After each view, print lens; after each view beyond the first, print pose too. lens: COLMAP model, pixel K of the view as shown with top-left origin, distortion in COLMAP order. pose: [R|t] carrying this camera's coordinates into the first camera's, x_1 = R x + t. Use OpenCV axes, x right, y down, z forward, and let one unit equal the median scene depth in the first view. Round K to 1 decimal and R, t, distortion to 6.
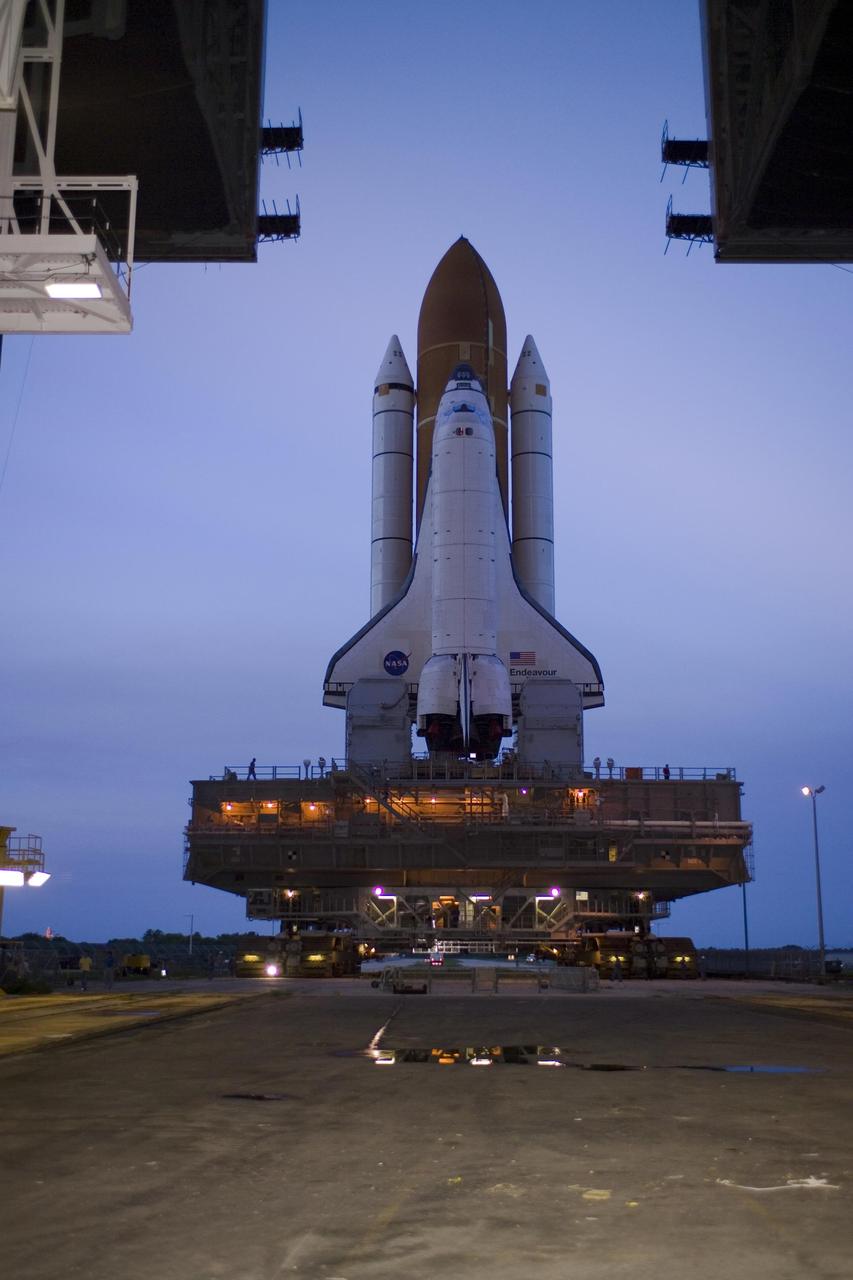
lens RADIAL K [[1352.1, 0, 426.5], [0, 1352.1, 640.0], [0, 0, 1]] dist [-0.008078, -0.002724]
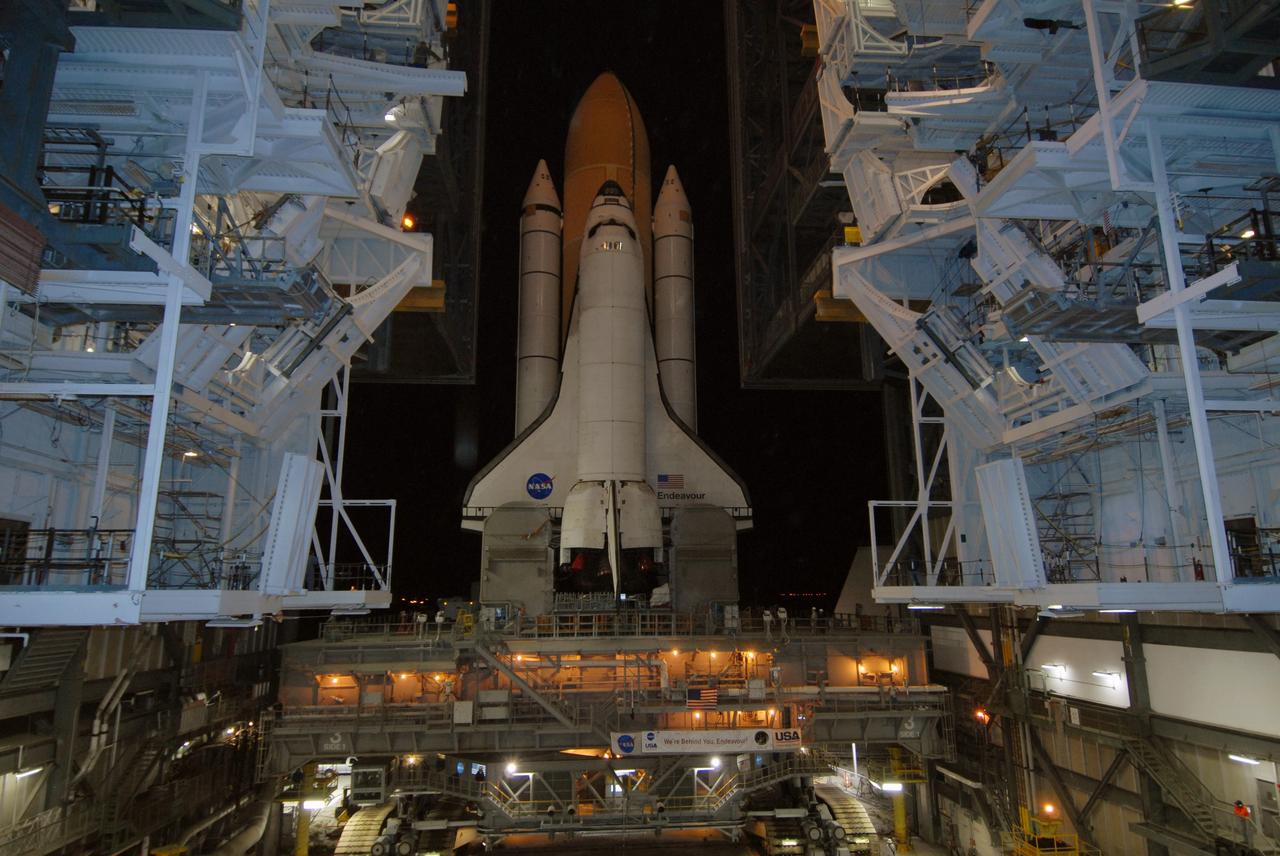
lens RADIAL K [[739.5, 0, 640.0], [0, 739.5, 428.0], [0, 0, 1]] dist [0.050704, -0.000567]
pose [[0.995605, 0.009287, 0.093192, -0.001003], [-0.010122, 0.999913, 0.008489, -0.030559], [-0.093105, -0.009395, 0.995612, 0.492581]]
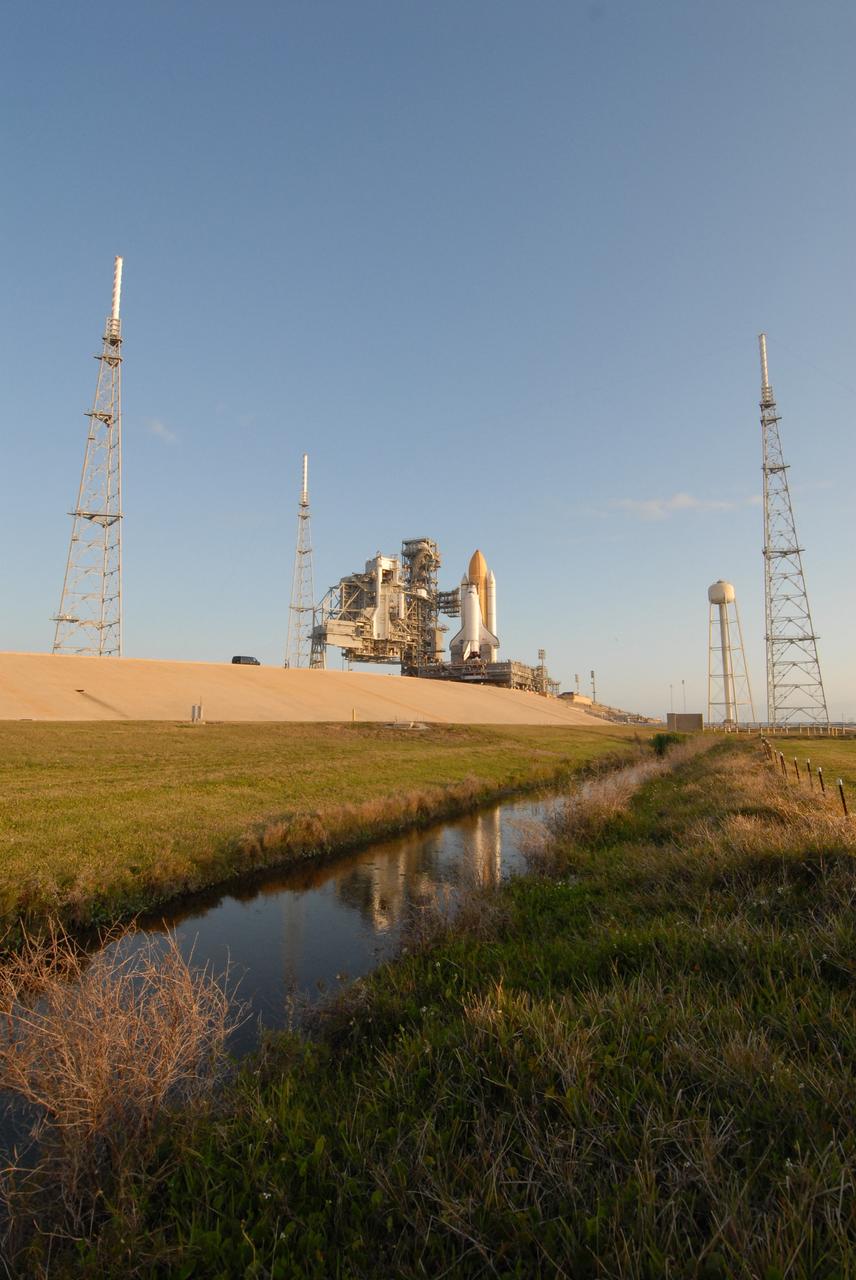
lens RADIAL K [[638.1, 0, 428.0], [0, 638.1, 640.0], [0, 0, 1]] dist [-0.001512, -0.000175]
pose [[0.916901, -0.056080, -0.395155, 0.881365], [0.093682, 0.992659, 0.076498, -0.201332], [0.387964, -0.107160, 0.915424, -1.390033]]
